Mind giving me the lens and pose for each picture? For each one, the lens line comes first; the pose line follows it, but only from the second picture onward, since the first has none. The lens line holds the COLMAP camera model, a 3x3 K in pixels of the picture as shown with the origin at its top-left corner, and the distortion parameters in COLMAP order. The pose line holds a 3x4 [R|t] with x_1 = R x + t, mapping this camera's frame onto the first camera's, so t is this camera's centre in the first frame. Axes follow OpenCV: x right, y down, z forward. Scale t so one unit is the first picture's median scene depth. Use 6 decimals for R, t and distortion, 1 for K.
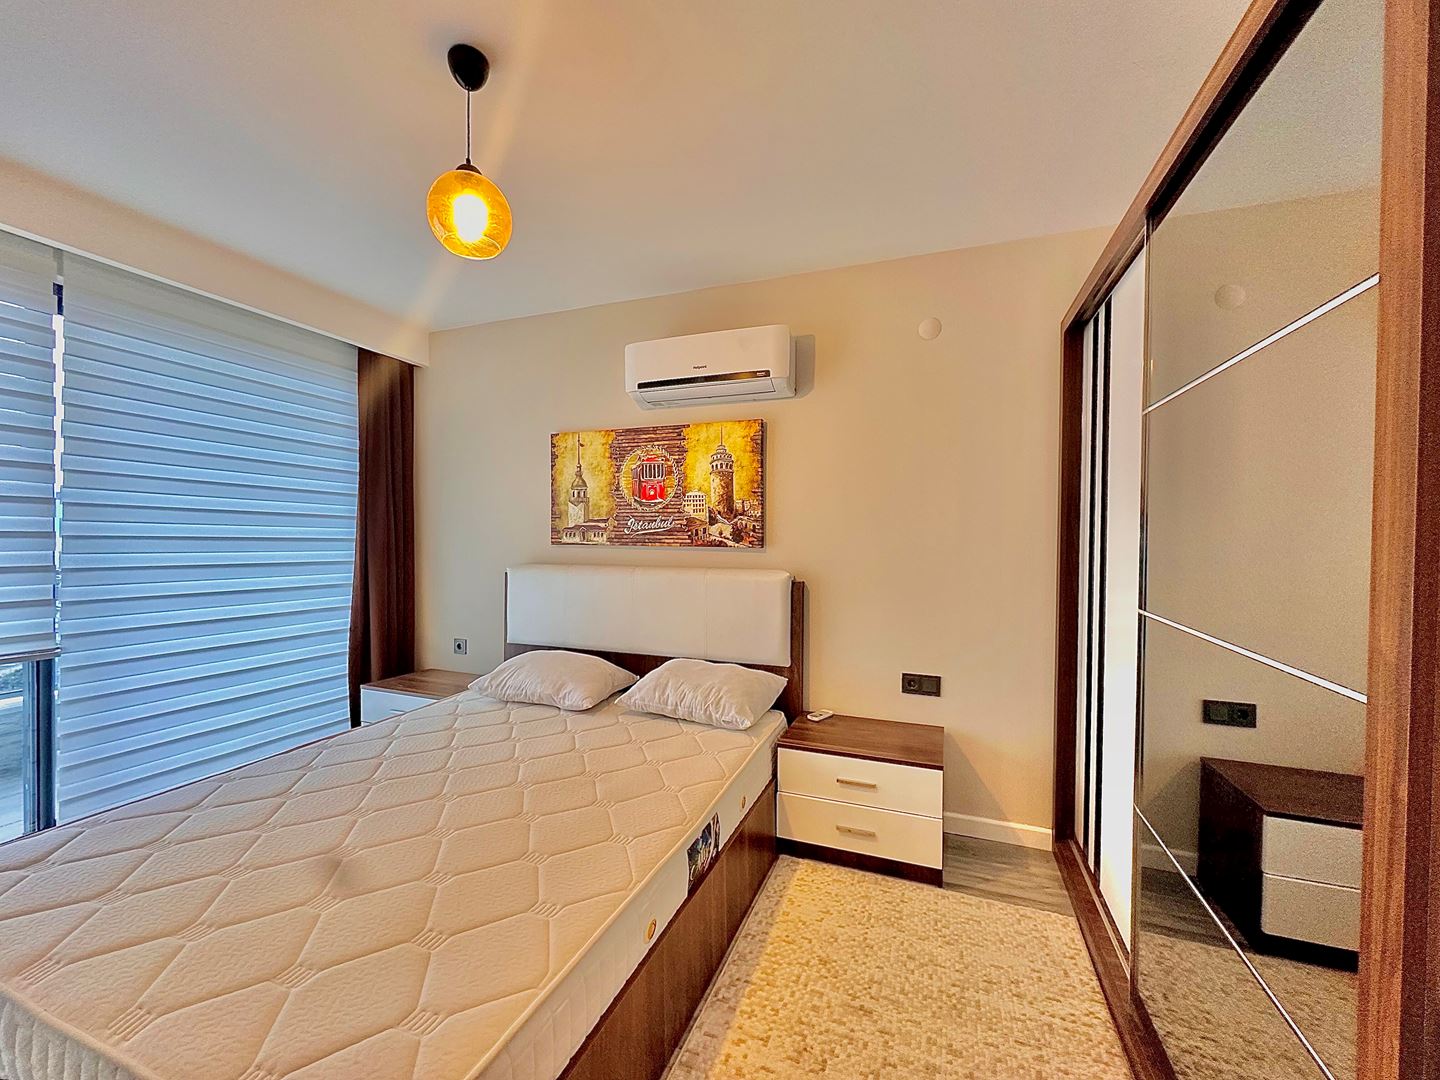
lens RADIAL K [[571.4, 0, 708.0], [0, 571.4, 535.8], [0, 0, 1]] dist [-0.005324, 0.001134]
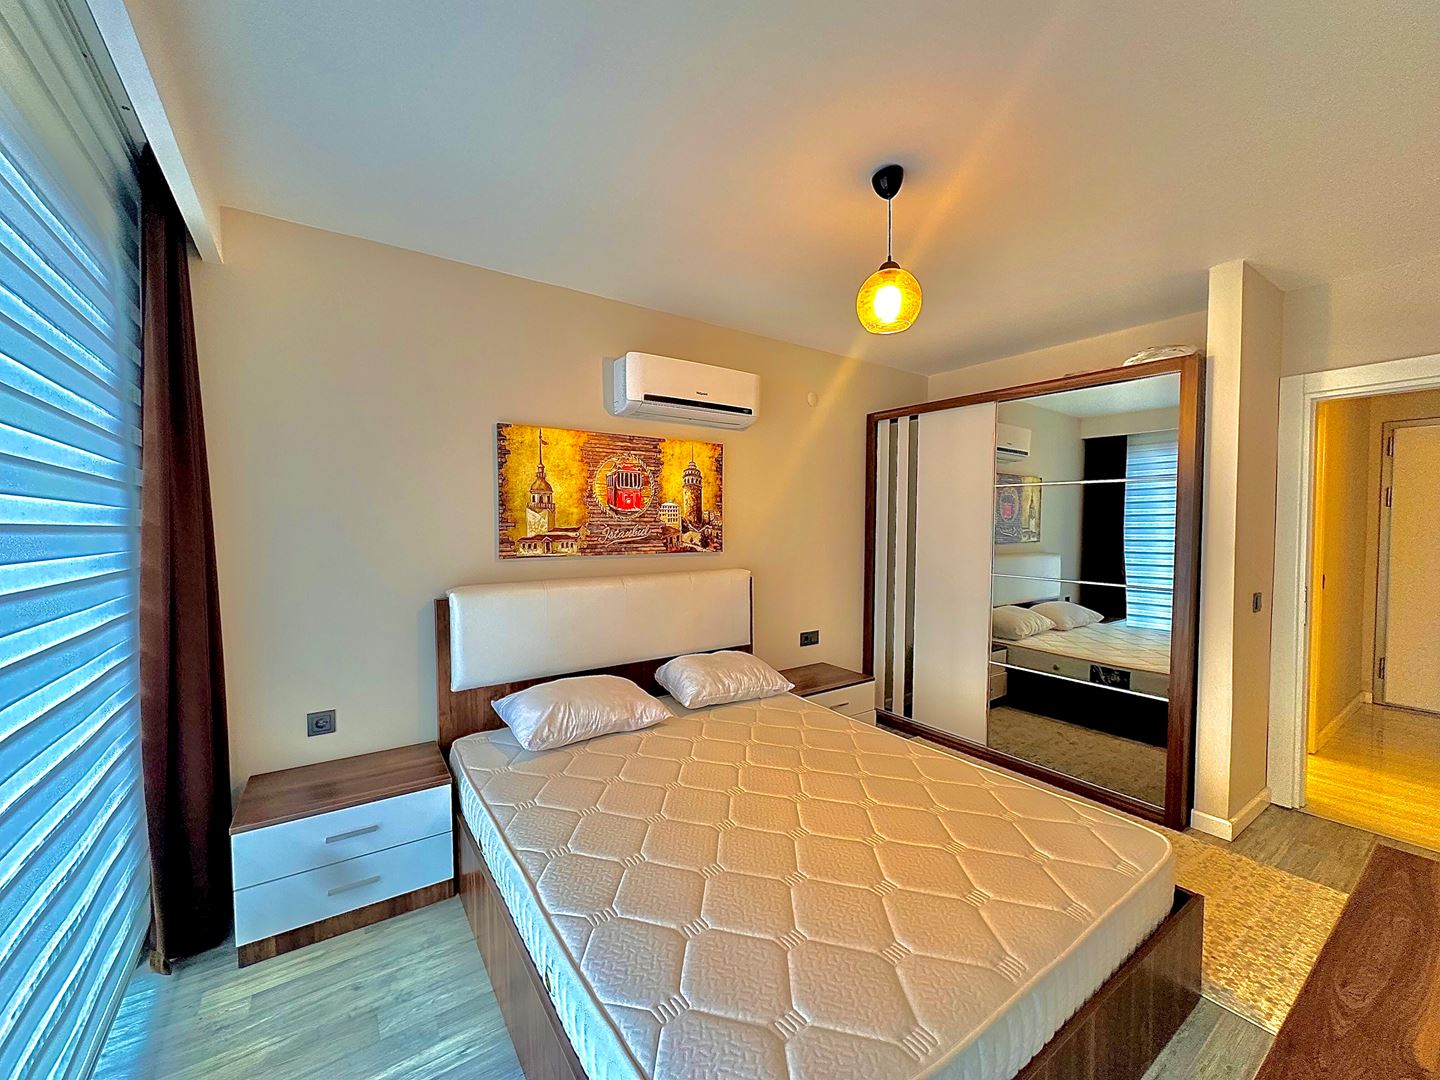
lens RADIAL K [[571.4, 0, 705.6], [0, 571.4, 539.6], [0, 0, 1]] dist [-0.005324, 0.001134]
pose [[0.557895, -0.018829, 0.829698, -0.858777], [0.023916, 0.999692, 0.006605, -0.012036], [-0.829567, 0.016158, 0.558173, 0.333566]]
